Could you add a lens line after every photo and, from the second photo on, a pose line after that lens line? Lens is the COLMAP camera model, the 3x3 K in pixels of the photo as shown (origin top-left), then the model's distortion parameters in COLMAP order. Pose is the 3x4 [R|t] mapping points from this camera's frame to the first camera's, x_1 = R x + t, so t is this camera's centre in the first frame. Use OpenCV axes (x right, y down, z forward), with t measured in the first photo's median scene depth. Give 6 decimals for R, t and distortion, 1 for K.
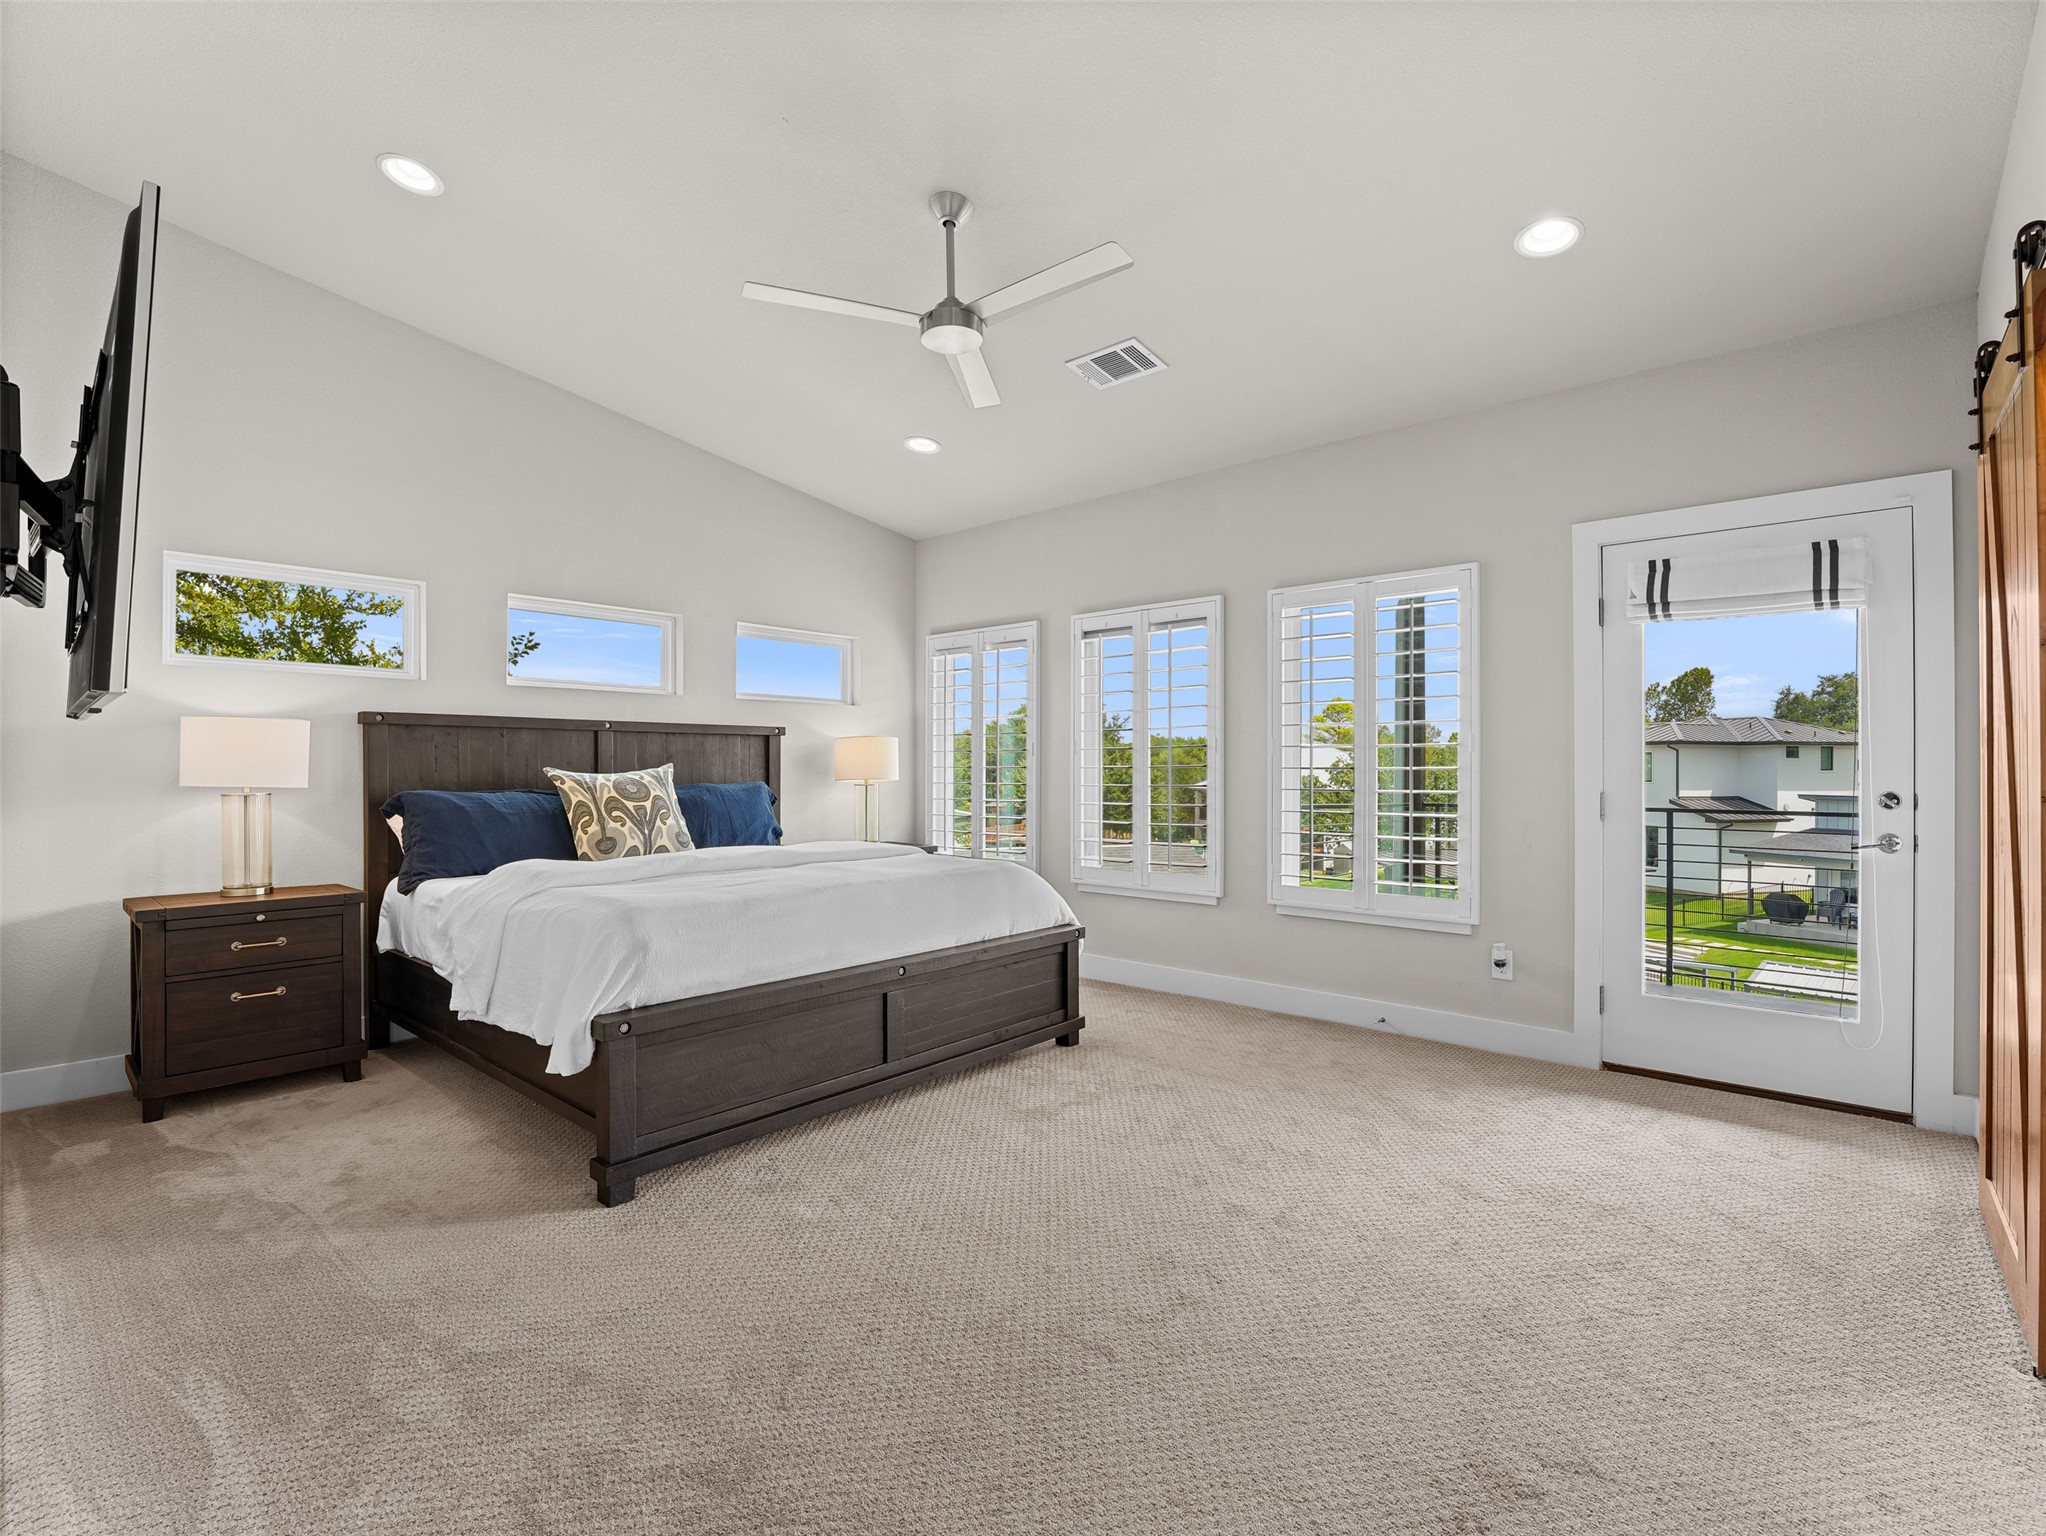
lens RADIAL K [[948.7, 0, 1030.5], [0, 948.7, 781.6], [0, 0, 1]] dist [-0.022234, 0.001425]
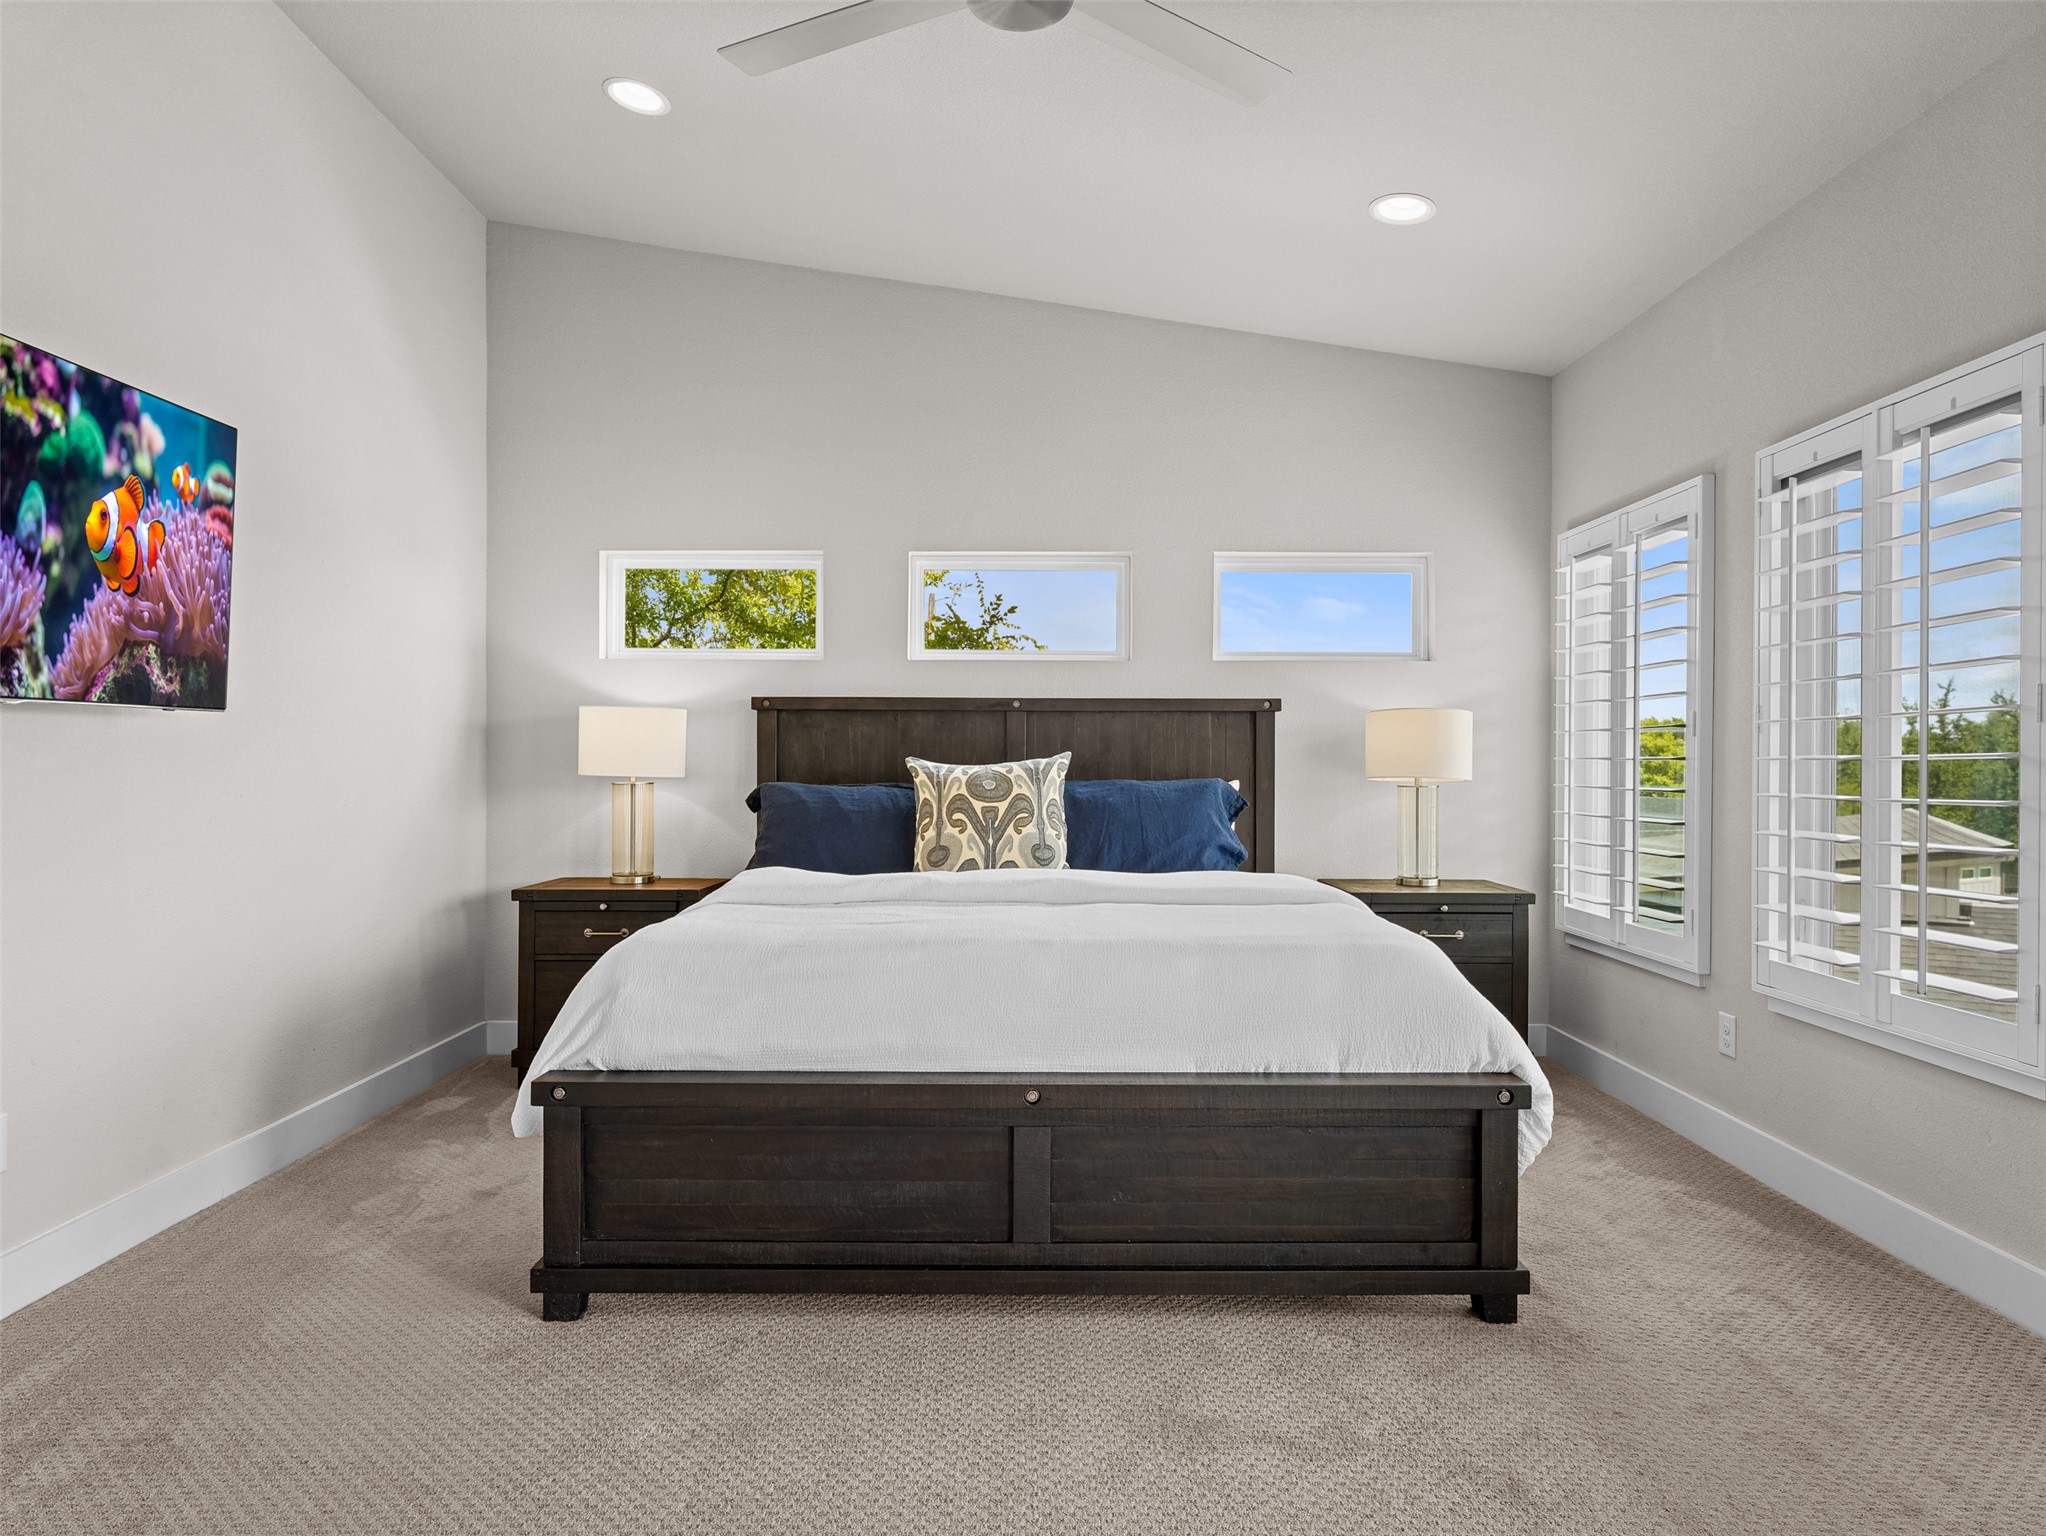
lens RADIAL K [[1186.4, 0, 995.1], [0, 1186.4, 771.3], [0, 0, 1]] dist [0.002795, -0.001041]
pose [[0.658971, 0.009444, -0.752109, 0.318662], [-0.013623, 0.999907, 0.000620, -0.004255], [0.752045, 0.009838, 0.659038, 0.376111]]
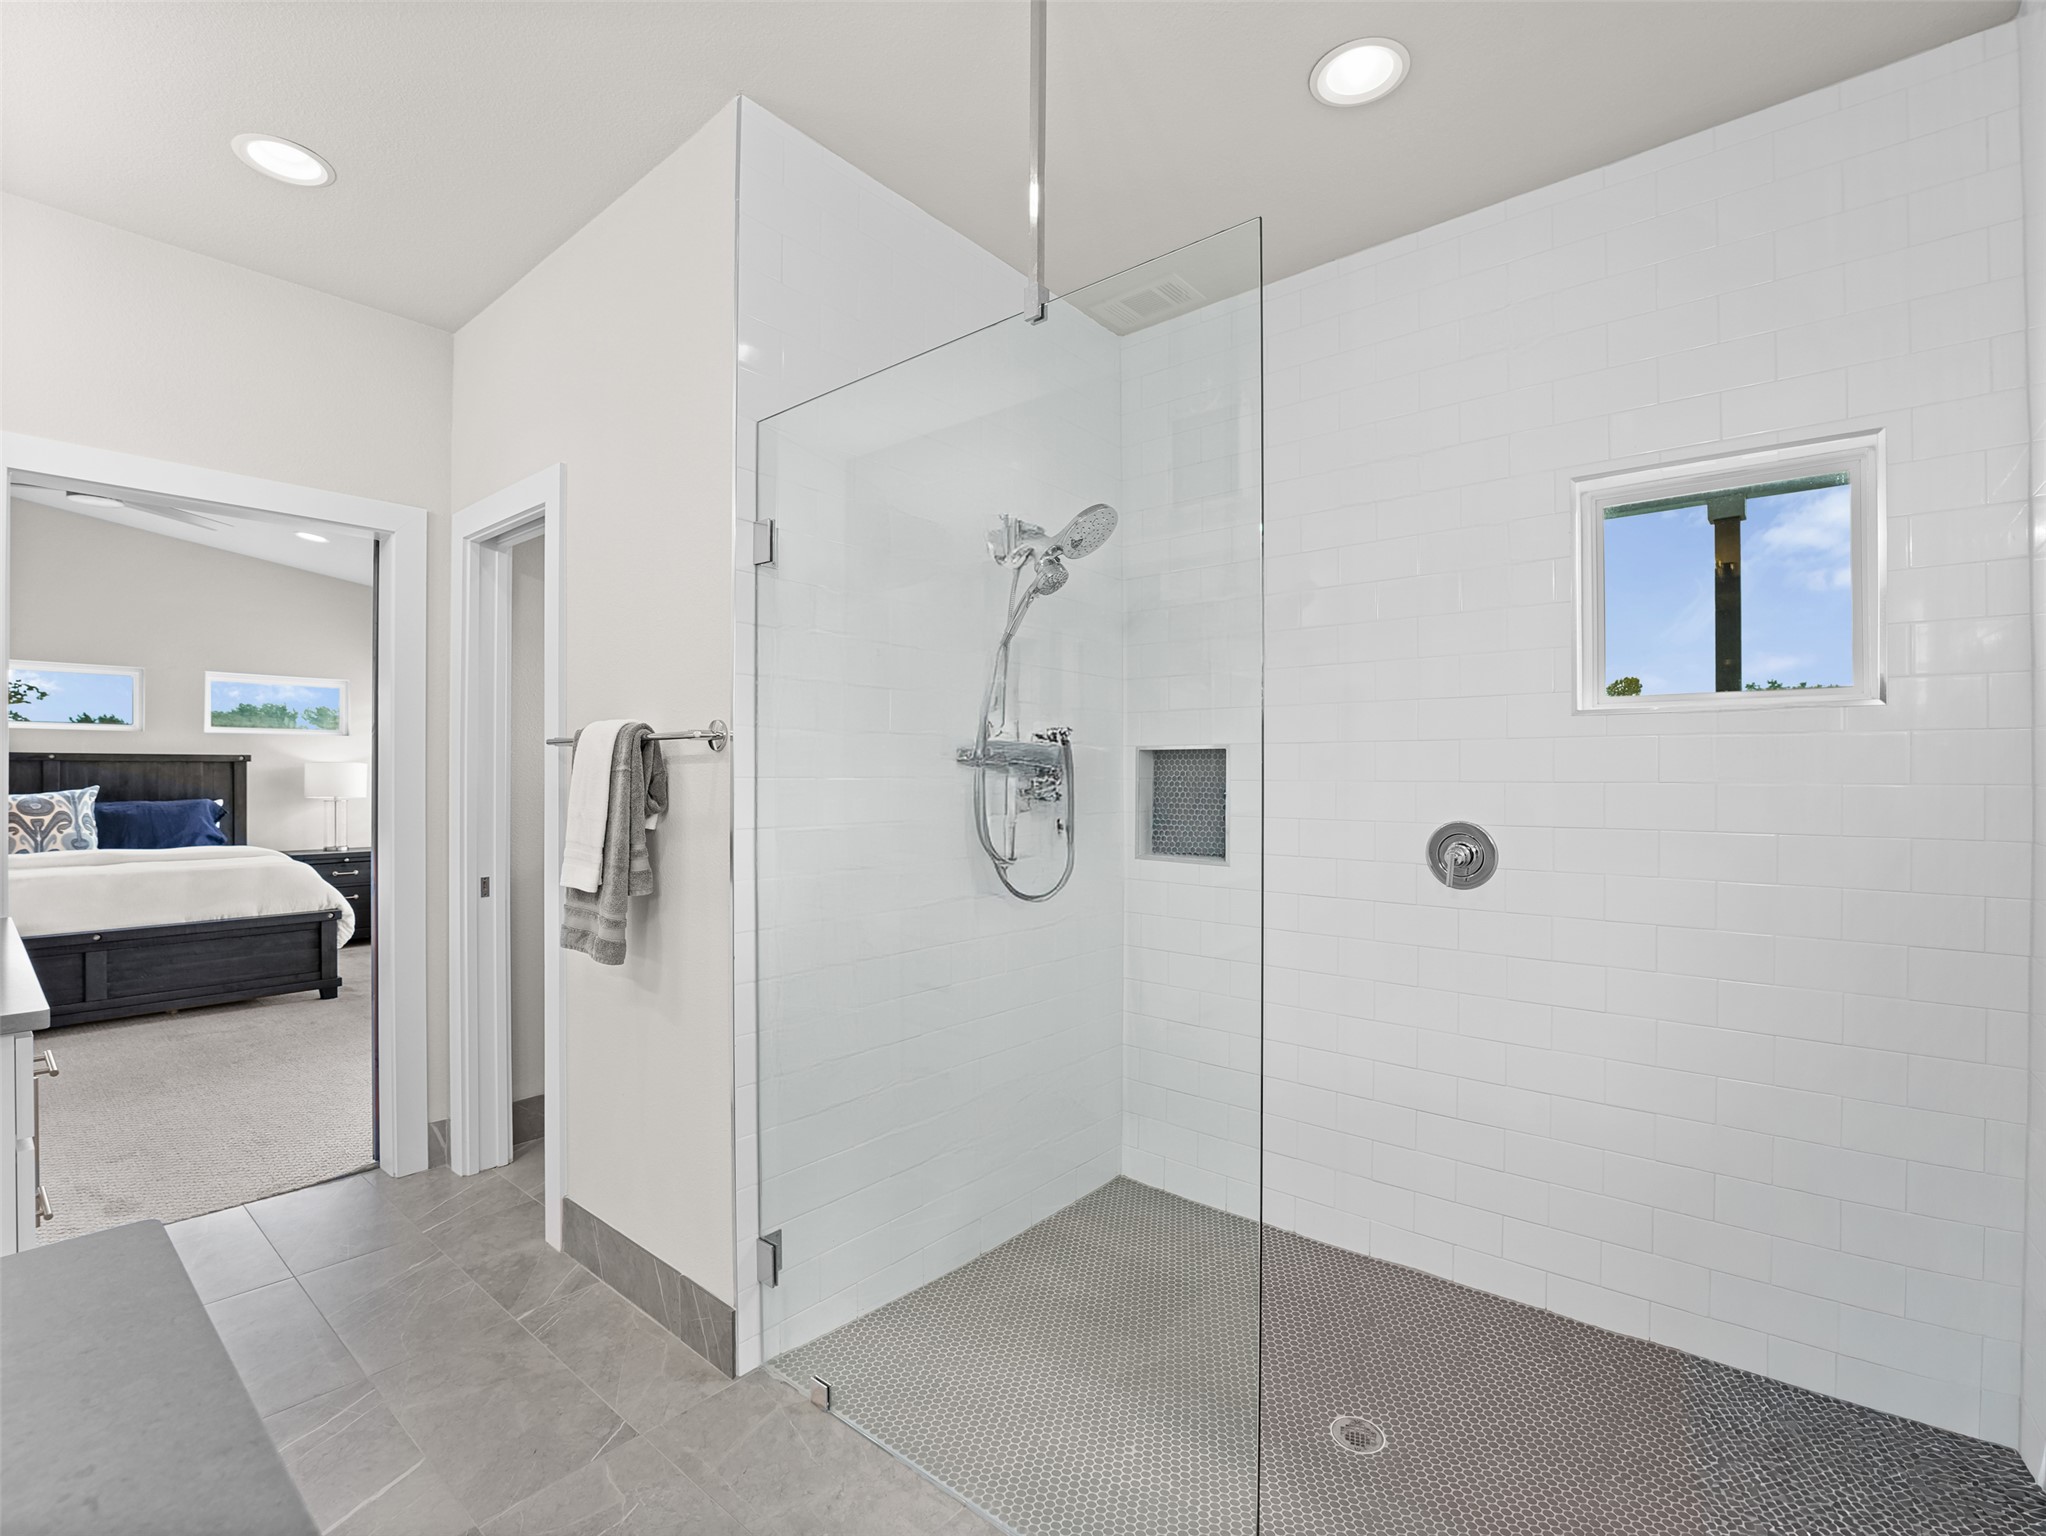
lens RADIAL K [[948.7, 0, 1030.5], [0, 948.7, 781.6], [0, 0, 1]] dist [-0.022234, 0.001425]
pose [[0.999450, 0.003213, 0.032996, 0.951071], [-0.003073, 0.999986, -0.004277, -0.026127], [-0.033009, 0.004173, 0.999446, -0.348248]]
